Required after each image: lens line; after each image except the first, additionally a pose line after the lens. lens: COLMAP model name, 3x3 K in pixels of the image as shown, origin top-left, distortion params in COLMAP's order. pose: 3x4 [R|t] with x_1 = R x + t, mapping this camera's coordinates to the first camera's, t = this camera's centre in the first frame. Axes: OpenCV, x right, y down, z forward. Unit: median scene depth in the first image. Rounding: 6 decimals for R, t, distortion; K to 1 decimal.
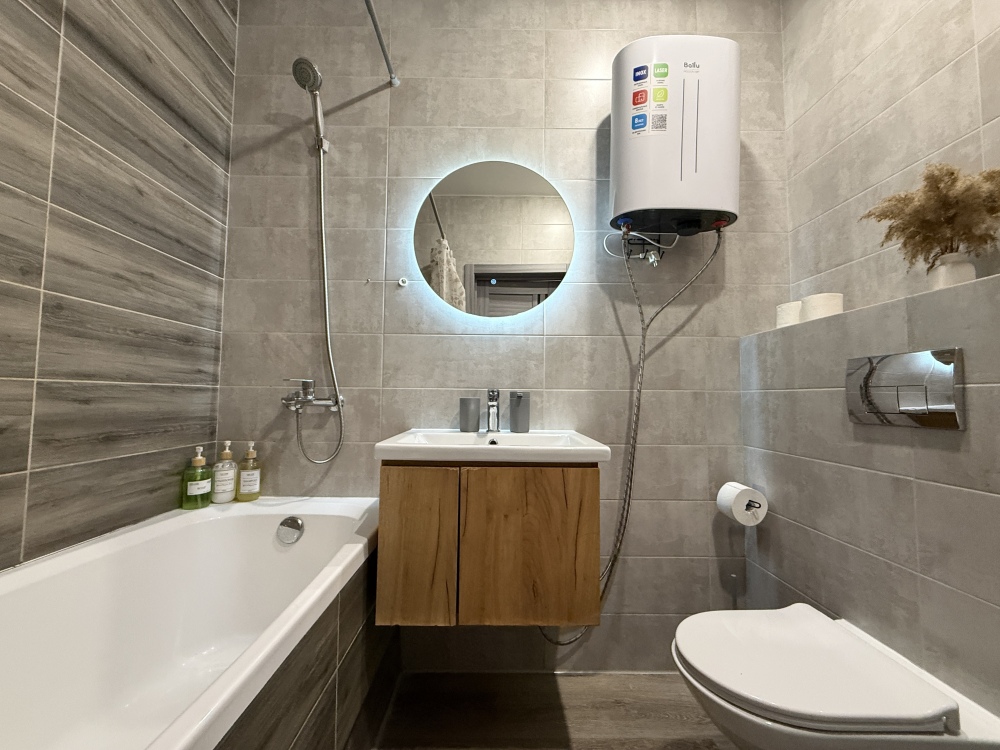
lens RADIAL K [[400.4, 0, 498.2], [0, 400.4, 380.0], [0, 0, 1]] dist [-0.003625, 0.000159]
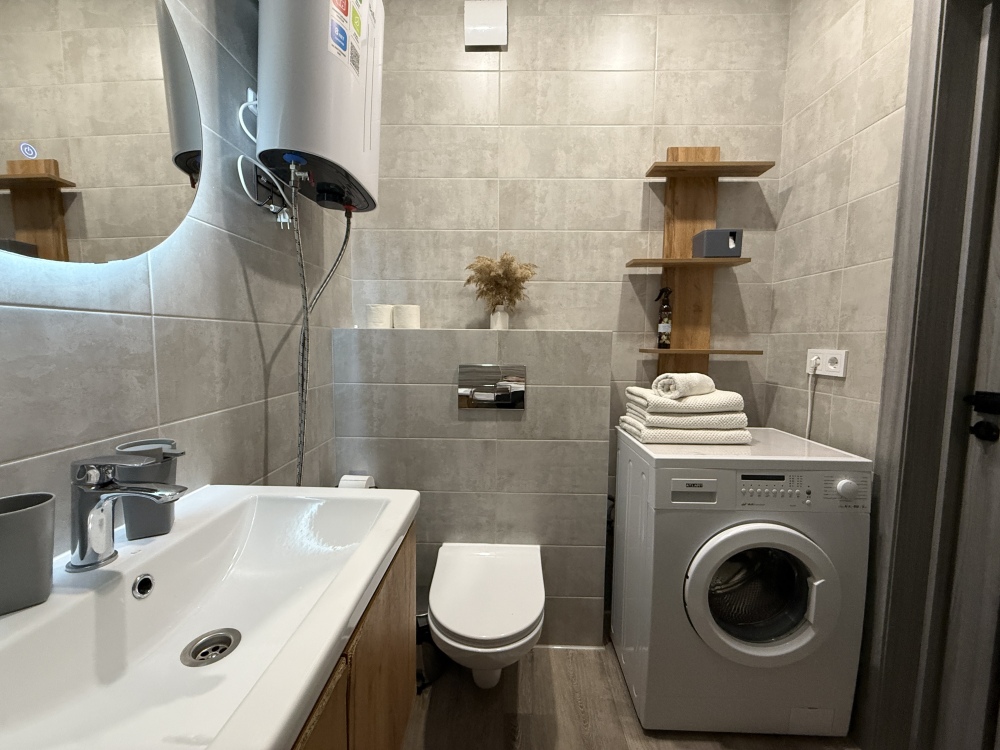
lens RADIAL K [[400.4, 0, 501.6], [0, 400.4, 377.8], [0, 0, 1]] dist [-0.003625, 0.000159]
pose [[0.017119, -0.101530, 0.994685, -0.411823], [-0.056687, 0.993132, 0.102348, -0.124441], [-0.998245, -0.058137, 0.011246, 0.652882]]
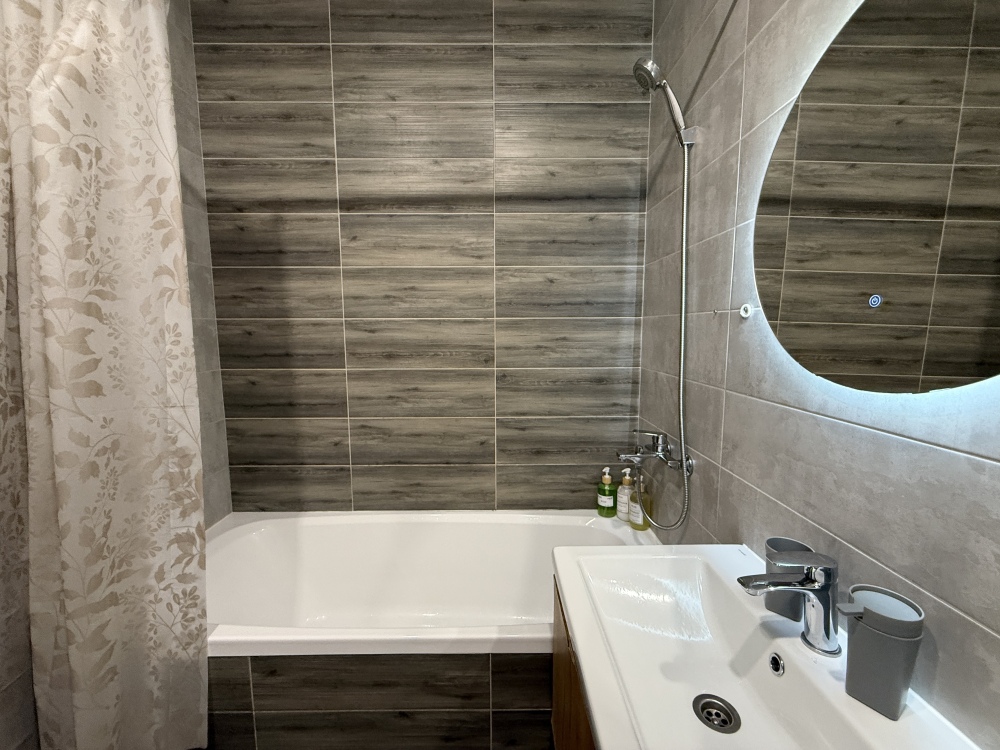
lens RADIAL K [[400.4, 0, 496.2], [0, 400.4, 376.7], [0, 0, 1]] dist [-0.003625, 0.000159]
pose [[-0.011157, 0.109626, -0.993910, 0.445267], [0.052242, 0.992679, 0.108903, -0.263396], [0.998572, -0.050709, -0.016802, 0.706887]]
